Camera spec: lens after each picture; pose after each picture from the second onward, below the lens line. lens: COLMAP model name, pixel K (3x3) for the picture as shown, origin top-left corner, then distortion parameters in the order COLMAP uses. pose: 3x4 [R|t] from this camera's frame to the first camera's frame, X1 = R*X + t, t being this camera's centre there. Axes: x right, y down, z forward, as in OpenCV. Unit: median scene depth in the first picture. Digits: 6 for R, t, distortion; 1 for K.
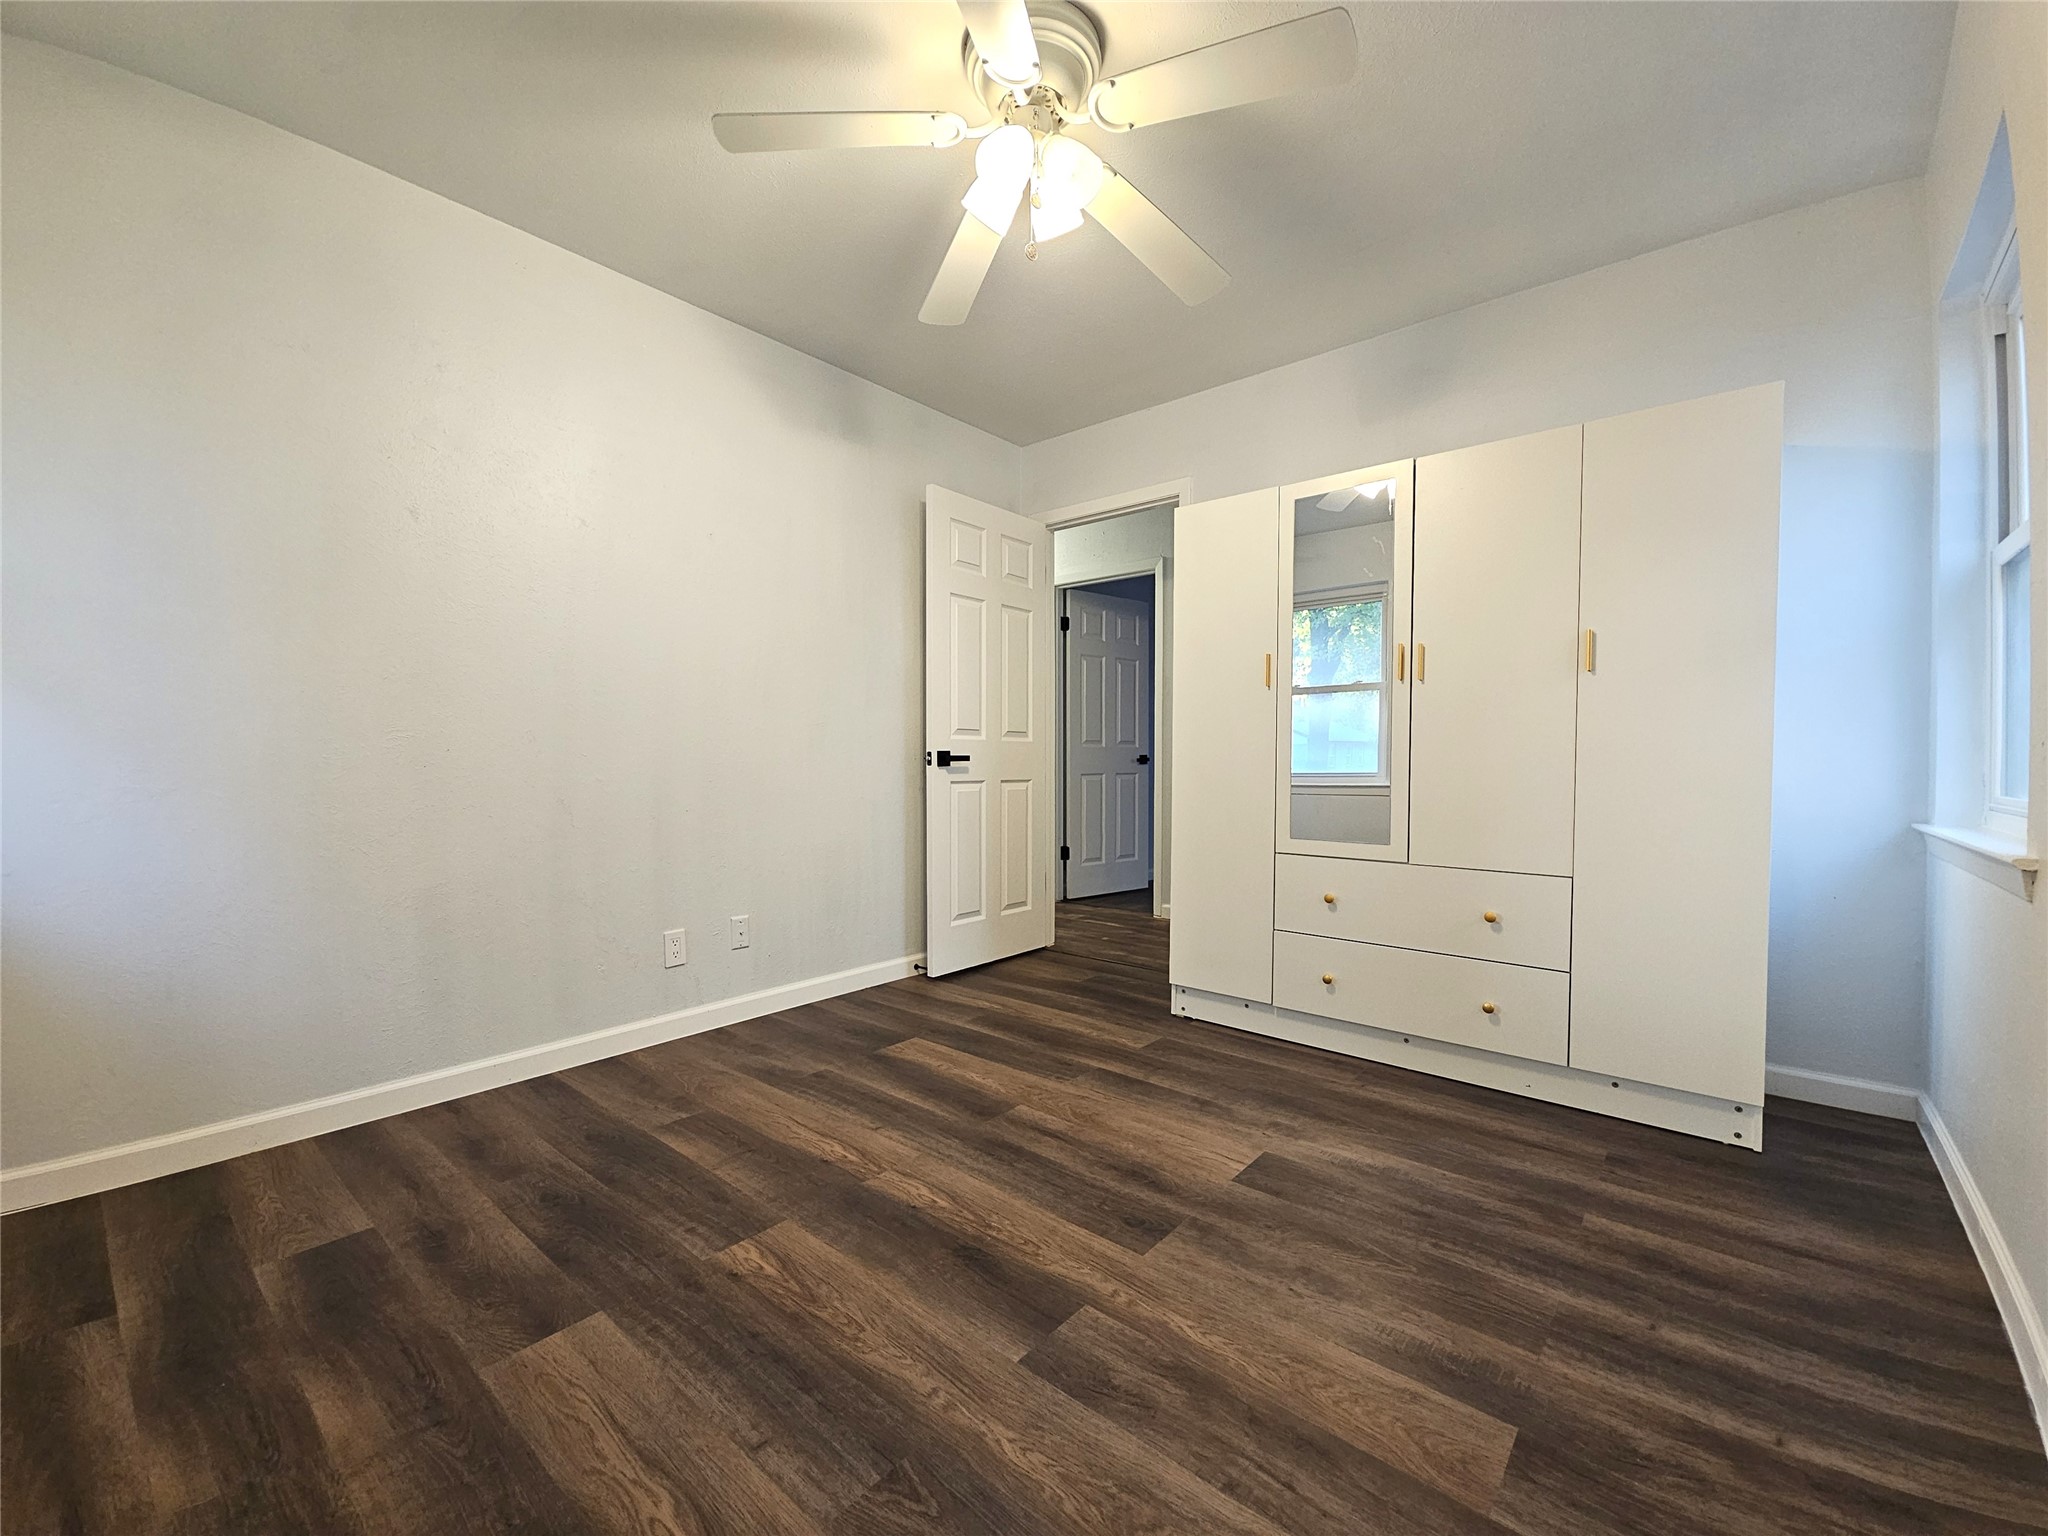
lens RADIAL K [[851.7, 0, 1023.4], [0, 851.7, 765.1], [0, 0, 1]] dist [-0.003001, -0.000005]
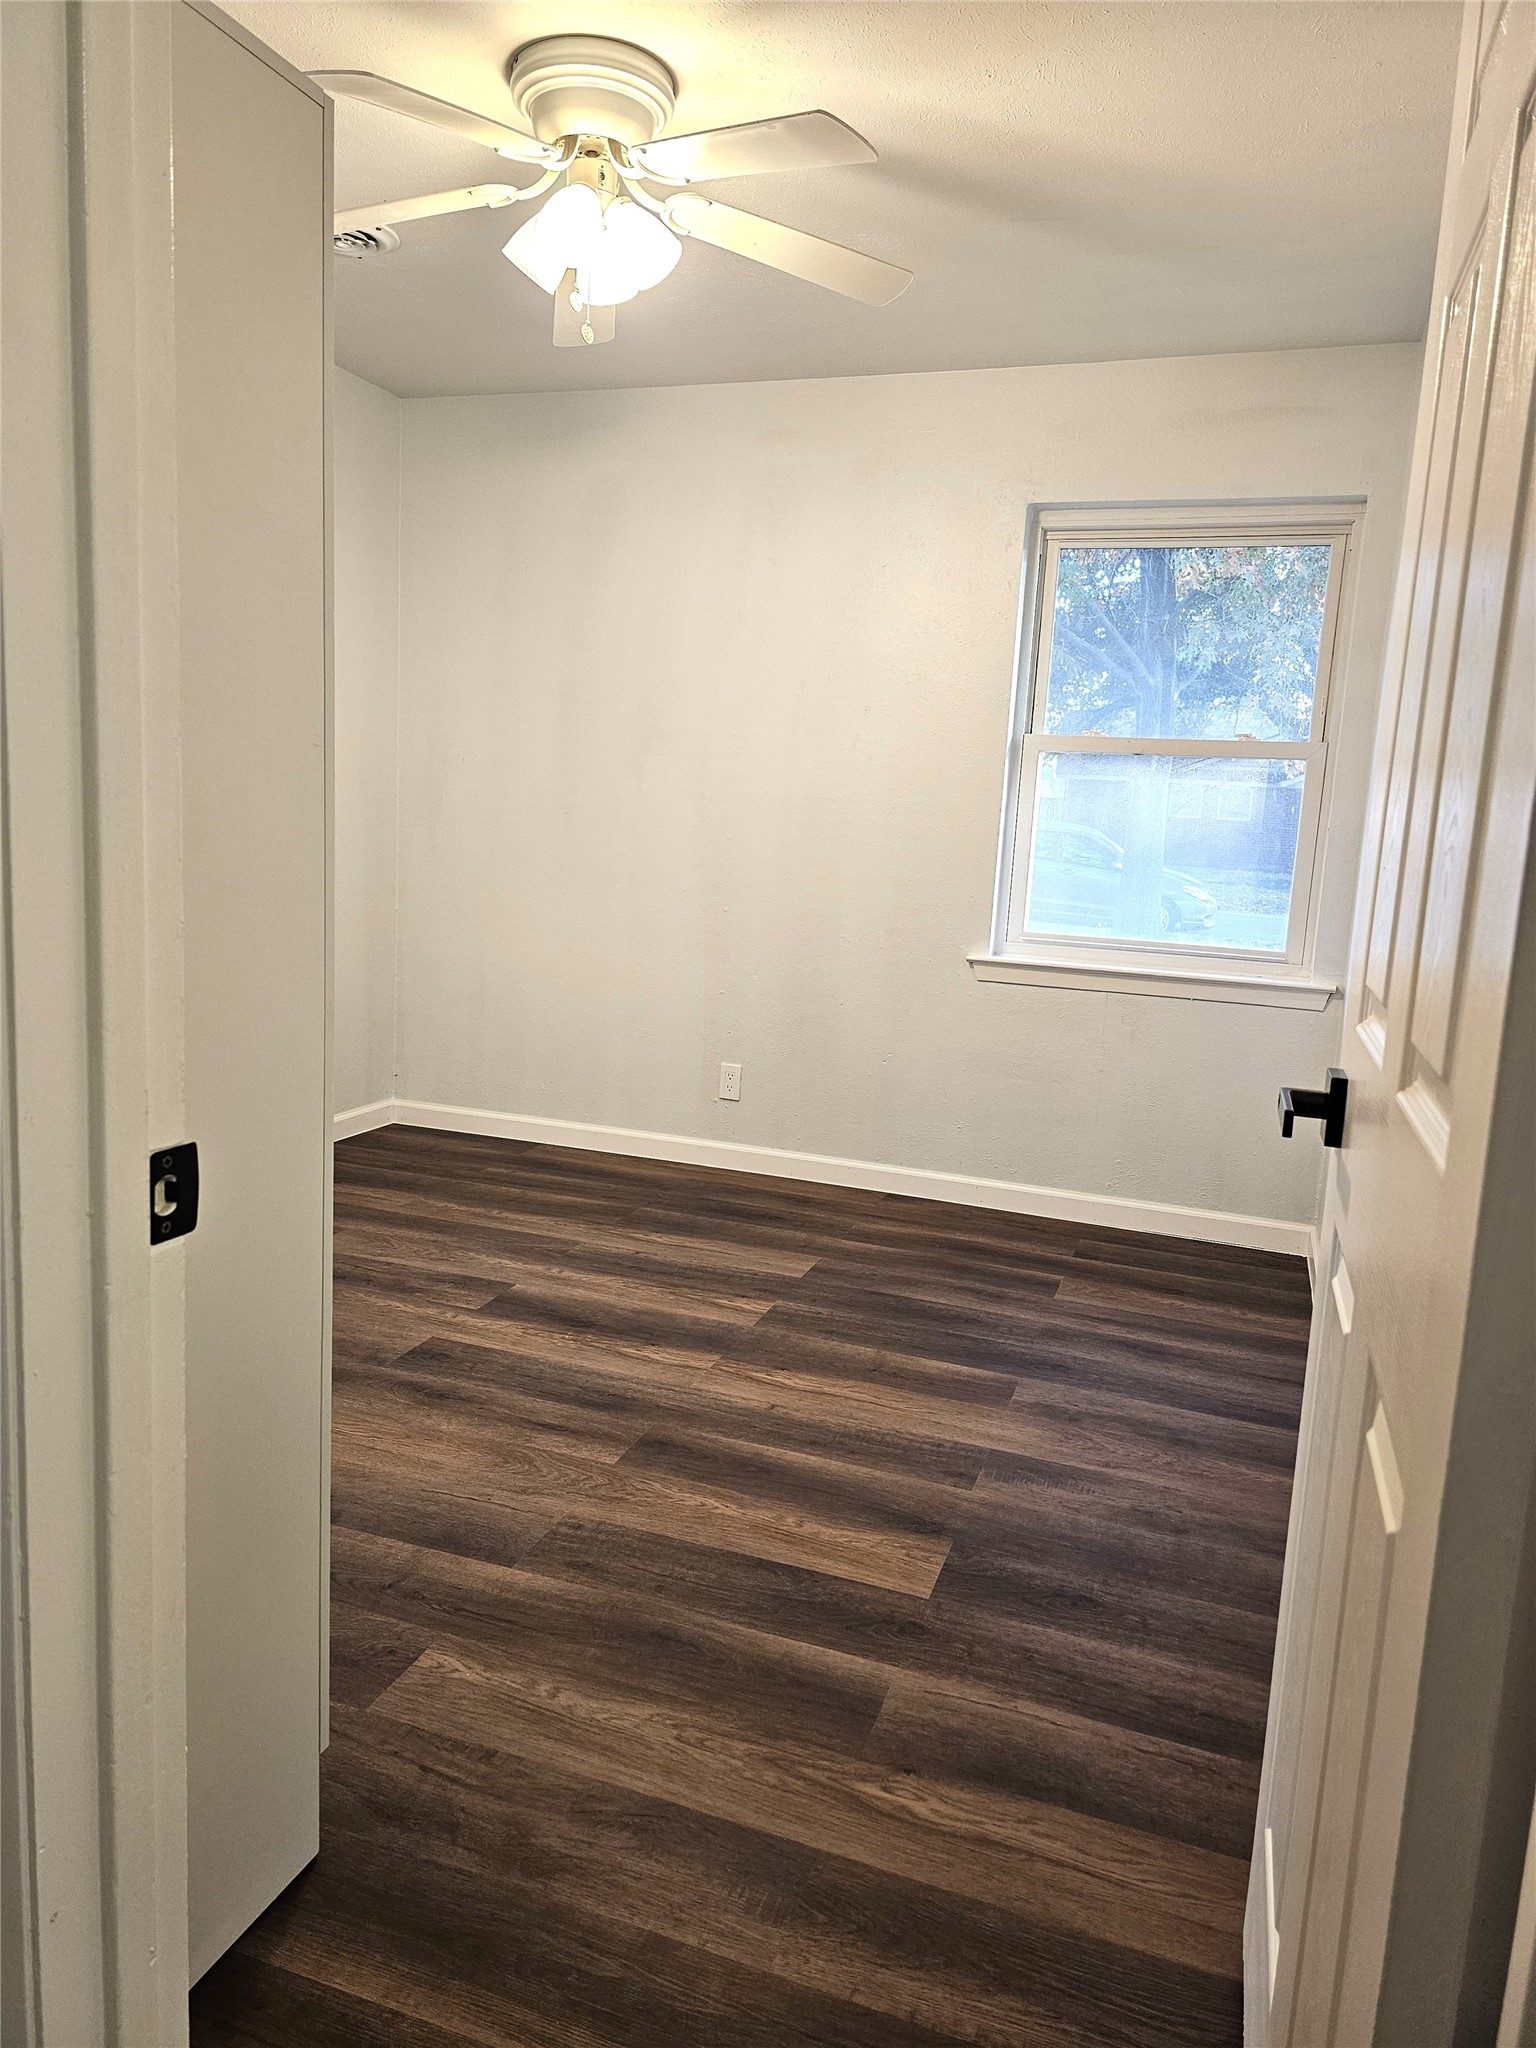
lens RADIAL K [[1356.1, 0, 769.0], [0, 1356.1, 1020.0], [0, 0, 1]] dist [0.000417, 0.000276]
pose [[-0.932081, 0.002320, -0.362242, 0.295124], [-0.060718, 0.984832, 0.162541, -0.135538], [0.357124, 0.173496, -0.917802, 2.157133]]
